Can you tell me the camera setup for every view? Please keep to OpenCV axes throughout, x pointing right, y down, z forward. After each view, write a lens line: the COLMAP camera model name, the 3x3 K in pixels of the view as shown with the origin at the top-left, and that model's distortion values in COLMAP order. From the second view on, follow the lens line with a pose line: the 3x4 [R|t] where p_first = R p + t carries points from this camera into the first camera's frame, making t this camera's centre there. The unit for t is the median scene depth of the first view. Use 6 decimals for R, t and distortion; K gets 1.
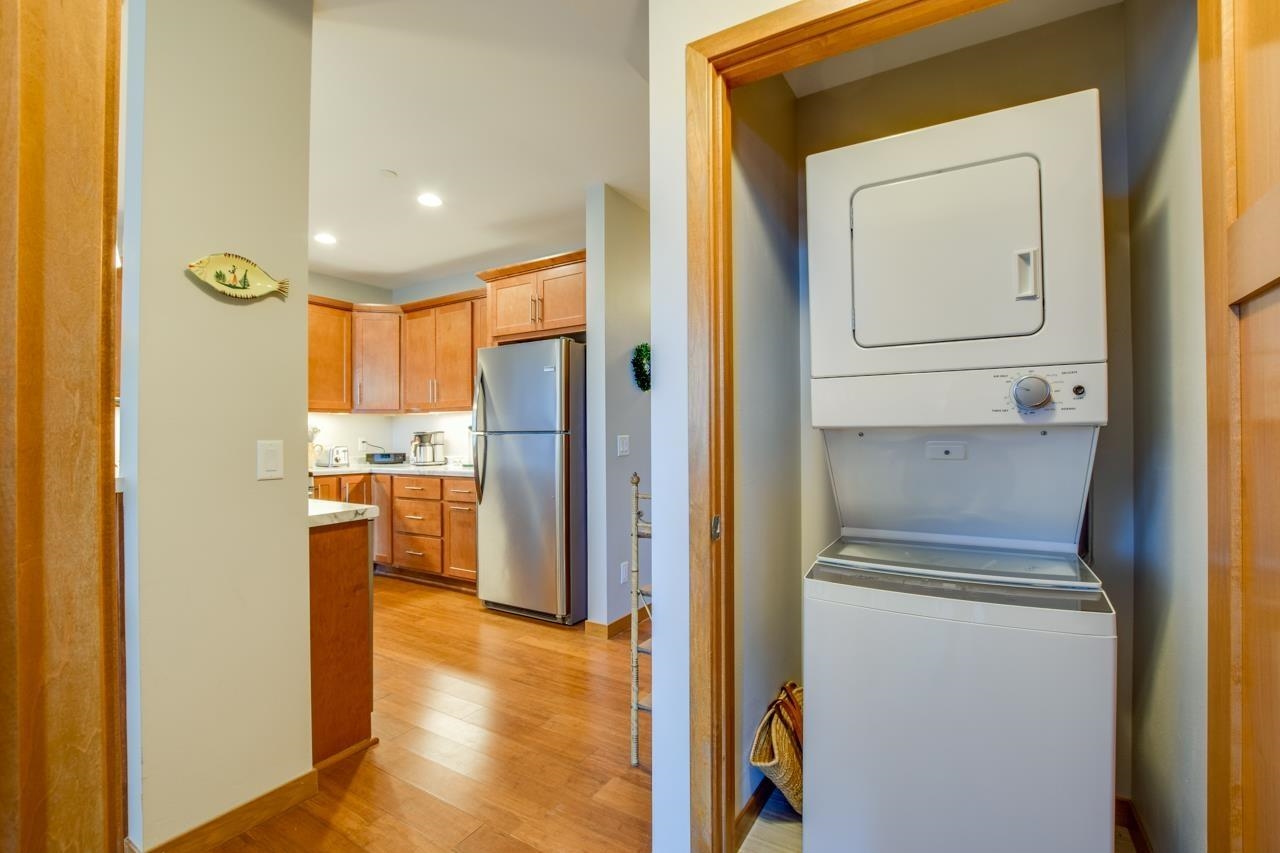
lens RADIAL K [[566.8, 0, 610.7], [0, 566.8, 433.7], [0, 0, 1]] dist [-0.028061, 0.000772]
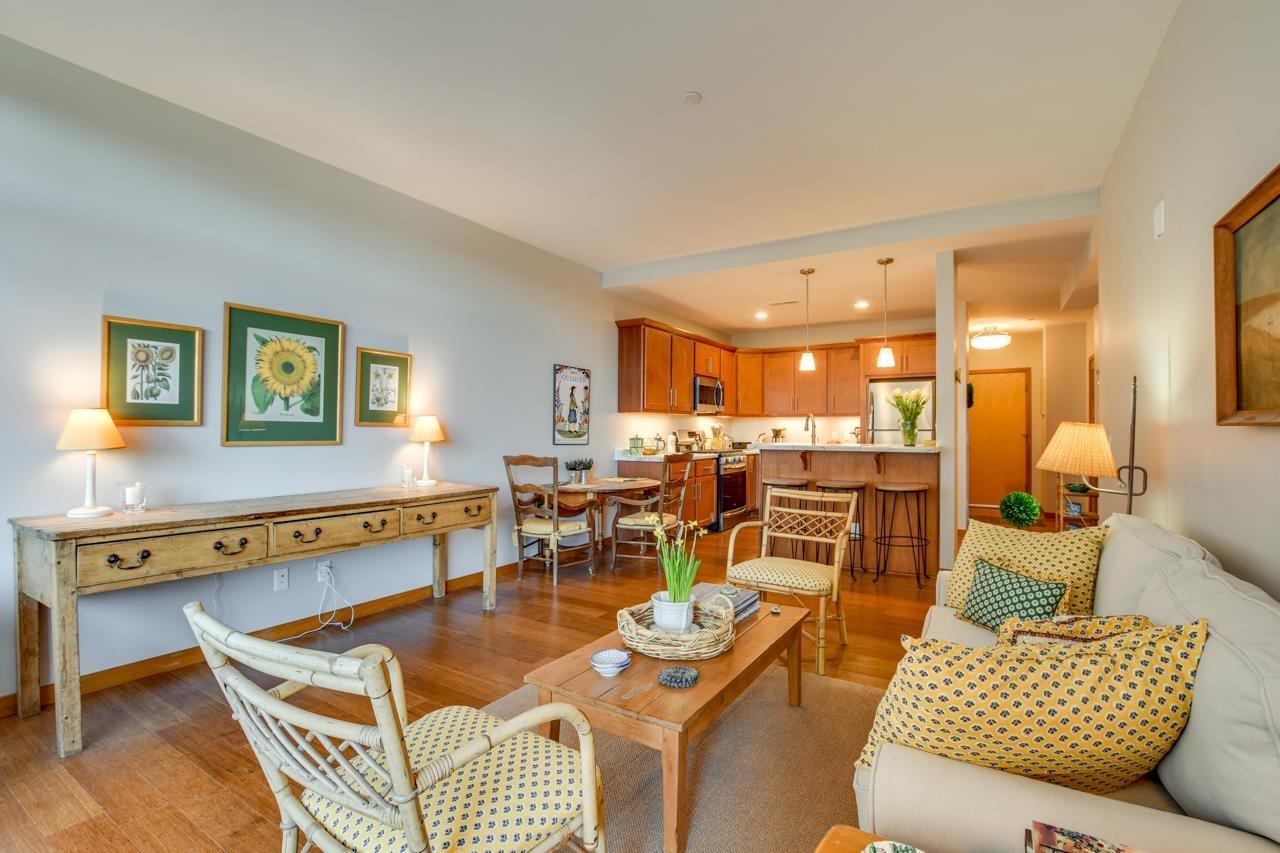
lens RADIAL K [[566.8, 0, 645.1], [0, 566.8, 425.6], [0, 0, 1]] dist [-0.028061, 0.000772]
pose [[0.998410, 0.004925, 0.056152, -0.842313], [-0.004710, 0.999981, -0.003956, -0.004176], [-0.056171, 0.003685, 0.998414, -0.606169]]
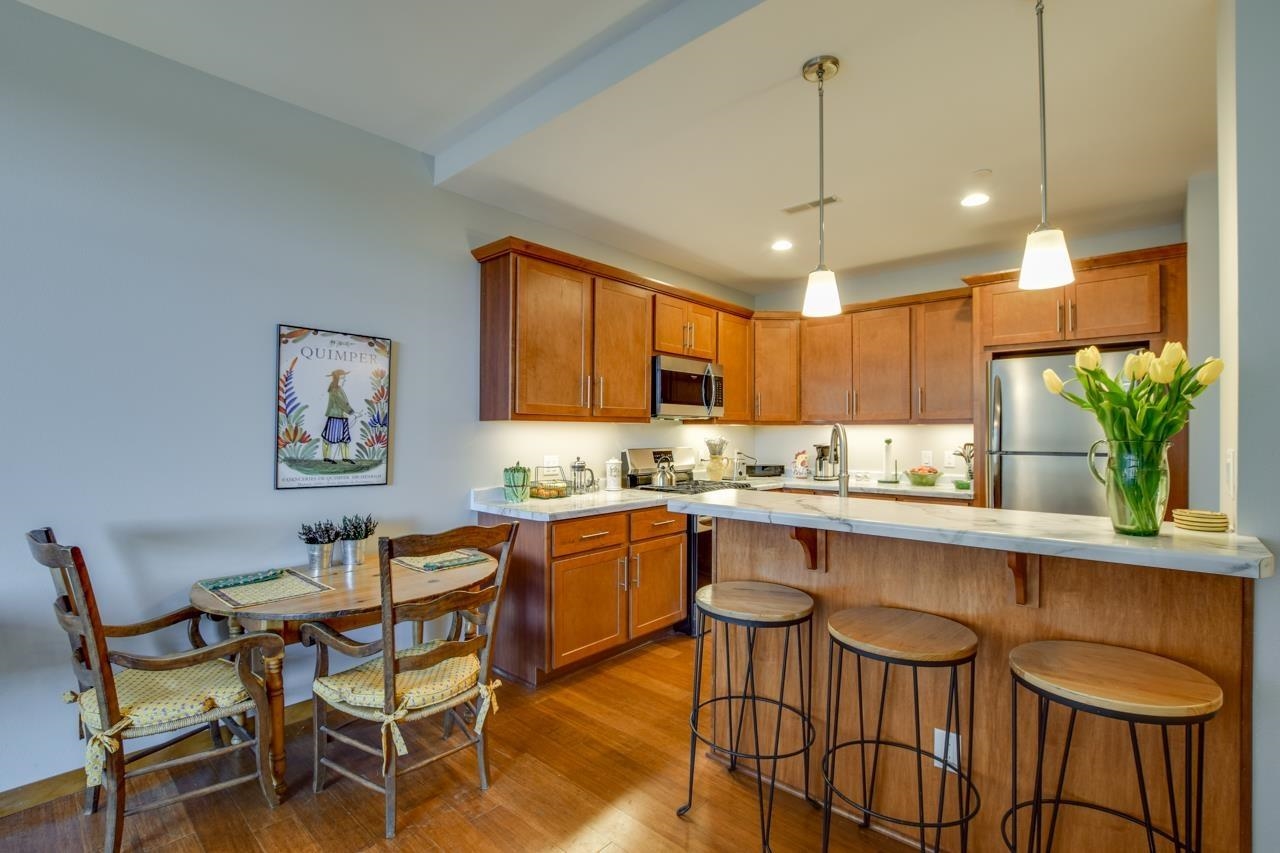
lens RADIAL K [[566.8, 0, 637.2], [0, 566.8, 431.3], [0, 0, 1]] dist [-0.028061, 0.000772]
pose [[0.991444, 0.004610, -0.130449, -0.552471], [-0.004286, 0.999987, 0.002767, -0.028415], [0.130460, -0.002184, 0.991451, 0.018554]]
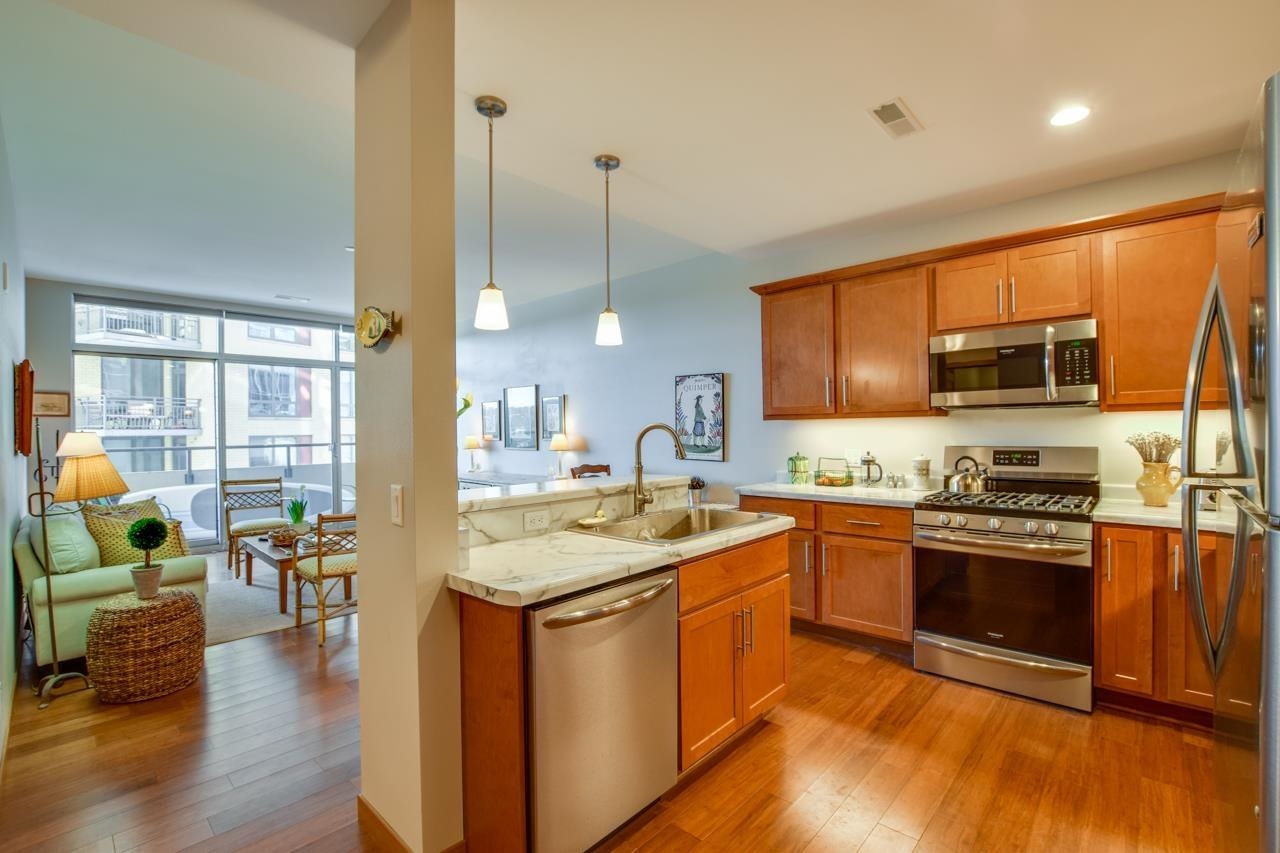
lens RADIAL K [[566.8, 0, 636.2], [0, 566.8, 426.6], [0, 0, 1]] dist [-0.028061, 0.000772]
pose [[-0.134389, -0.001984, -0.990927, 0.107921], [0.015802, 0.999867, -0.004145, -0.028325], [0.990803, -0.016216, -0.134340, 0.562557]]
